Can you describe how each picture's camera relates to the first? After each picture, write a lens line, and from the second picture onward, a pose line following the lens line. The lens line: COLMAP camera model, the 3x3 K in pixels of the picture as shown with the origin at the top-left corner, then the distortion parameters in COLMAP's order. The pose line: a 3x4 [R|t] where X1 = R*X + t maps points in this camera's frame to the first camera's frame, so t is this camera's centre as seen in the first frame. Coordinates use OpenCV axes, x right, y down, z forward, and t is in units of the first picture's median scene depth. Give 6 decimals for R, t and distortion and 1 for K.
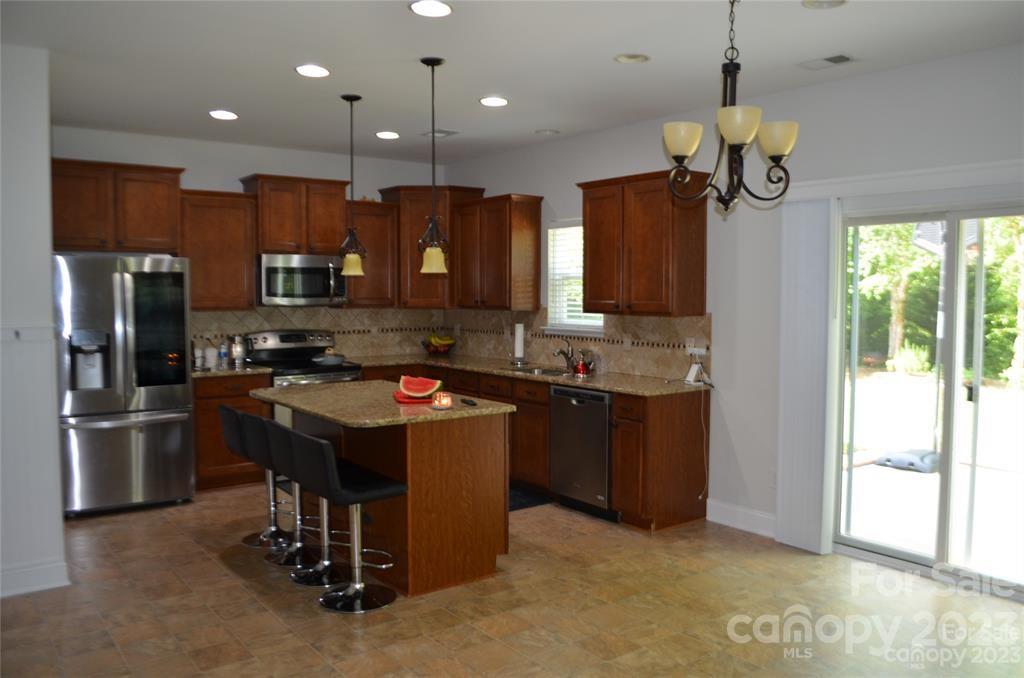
lens RADIAL K [[803.5, 0, 551.6], [0, 803.5, 332.5], [0, 0, 1]] dist [-0.080997, 0.006496]
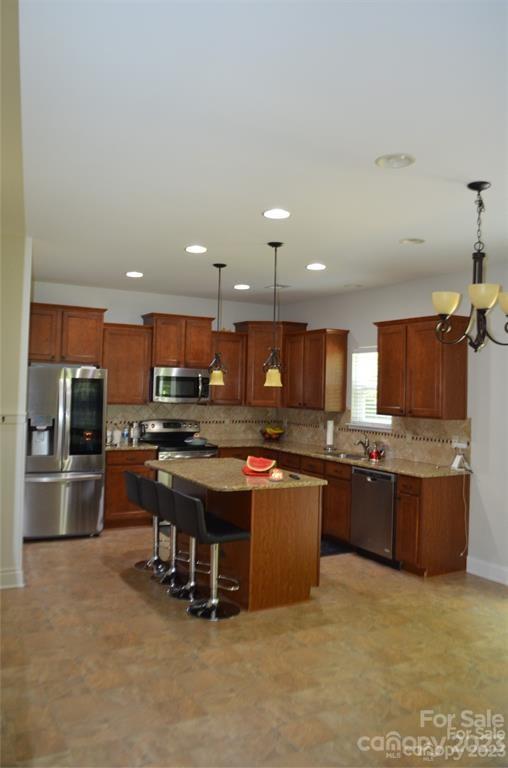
lens RADIAL K [[602.6, 0, 254.7], [0, 602.6, 357.9], [0, 0, 1]] dist [-0.080997, 0.006496]
pose [[0.986278, 0.015722, -0.164342, -0.000123], [-0.032926, 0.994189, -0.102491, -0.009982], [0.161775, 0.106496, 0.981064, -0.073675]]
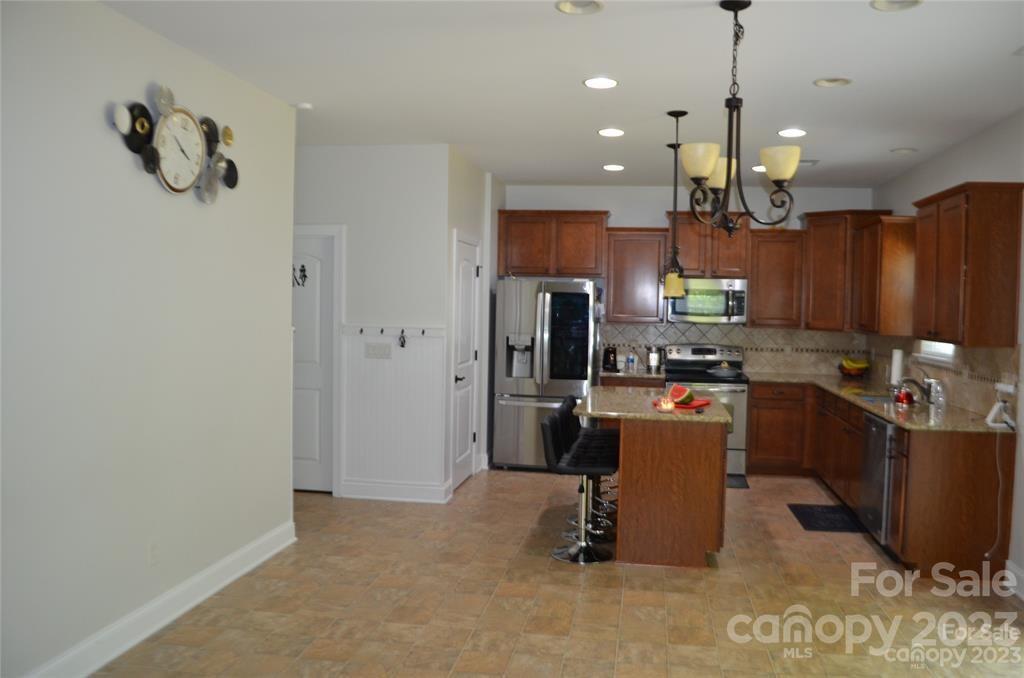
lens RADIAL K [[801.3, 0, 545.2], [0, 801.3, 335.3], [0, 0, 1]] dist [-0.085216, 0.014440]
pose [[0.691539, 0.041797, -0.721129, 0.459045], [-0.059143, 0.998249, 0.001142, -0.005504], [0.719914, 0.041860, 0.692800, 0.055683]]
